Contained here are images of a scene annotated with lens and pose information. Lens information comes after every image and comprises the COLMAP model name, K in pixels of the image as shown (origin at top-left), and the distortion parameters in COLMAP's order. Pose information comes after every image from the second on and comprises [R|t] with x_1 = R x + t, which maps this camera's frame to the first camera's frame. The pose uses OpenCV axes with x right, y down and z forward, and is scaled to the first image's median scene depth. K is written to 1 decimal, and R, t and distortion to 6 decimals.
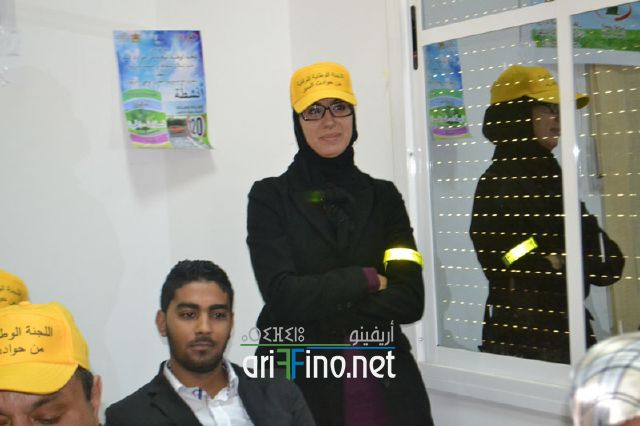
lens RADIAL K [[1163.9, 0, 318.1], [0, 1163.9, 212.6], [0, 0, 1]] dist [0.060636, 0.000000]
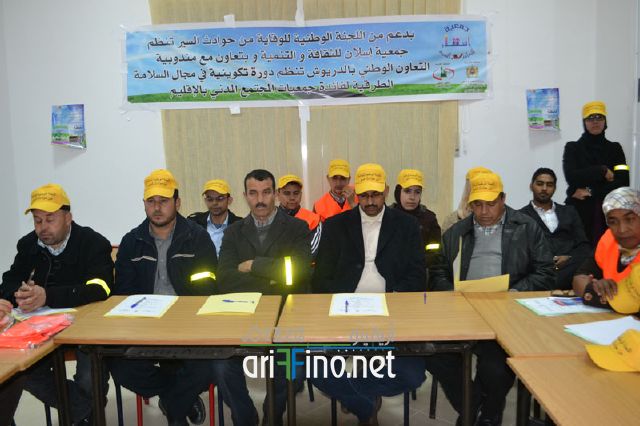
lens RADIAL K [[541.7, 0, 308.5], [0, 541.7, 206.5], [0, 0, 1]] dist [-0.076202, 0.023602]
pose [[0.830252, 0.083787, -0.551055, 0.150827], [-0.033080, 0.994302, 0.101341, 0.019282], [0.556406, -0.065909, 0.828292, -0.480833]]
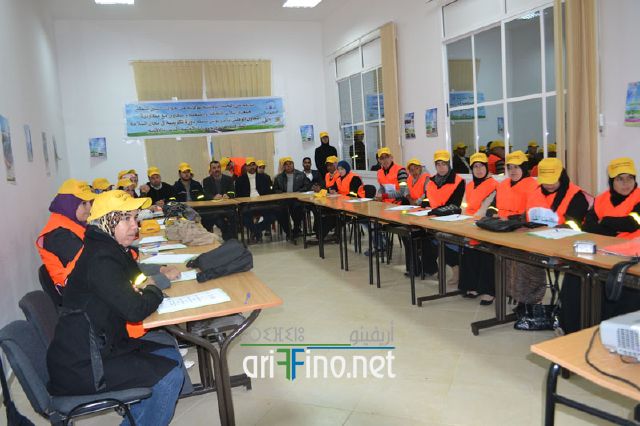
lens RADIAL K [[517.1, 0, 324.2], [0, 517.1, 211.5], [0, 0, 1]] dist [-0.071588, 0.008635]
pose [[0.981198, 0.007941, -0.192842, 0.667119], [0.011446, 0.995000, 0.099215, 0.059100], [0.192665, -0.099557, 0.976201, -2.397286]]
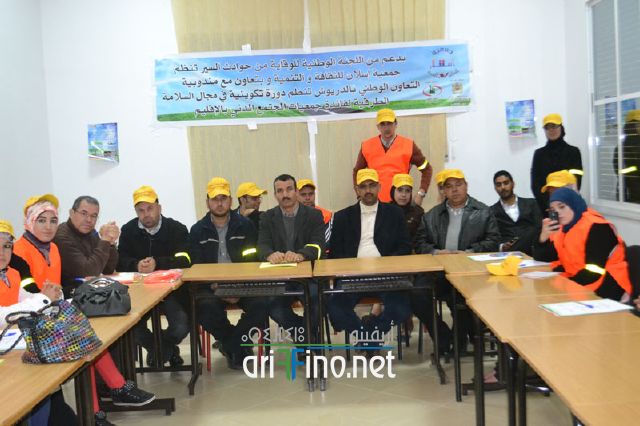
lens RADIAL K [[785.8, 0, 319.6], [0, 785.8, 212.3], [0, 0, 1]] dist [-0.035828, 0.000000]
pose [[0.848678, 0.043254, -0.527138, 0.660267], [-0.009997, 0.997784, 0.065777, 0.018865], [0.528816, -0.050553, 0.847230, -1.379758]]
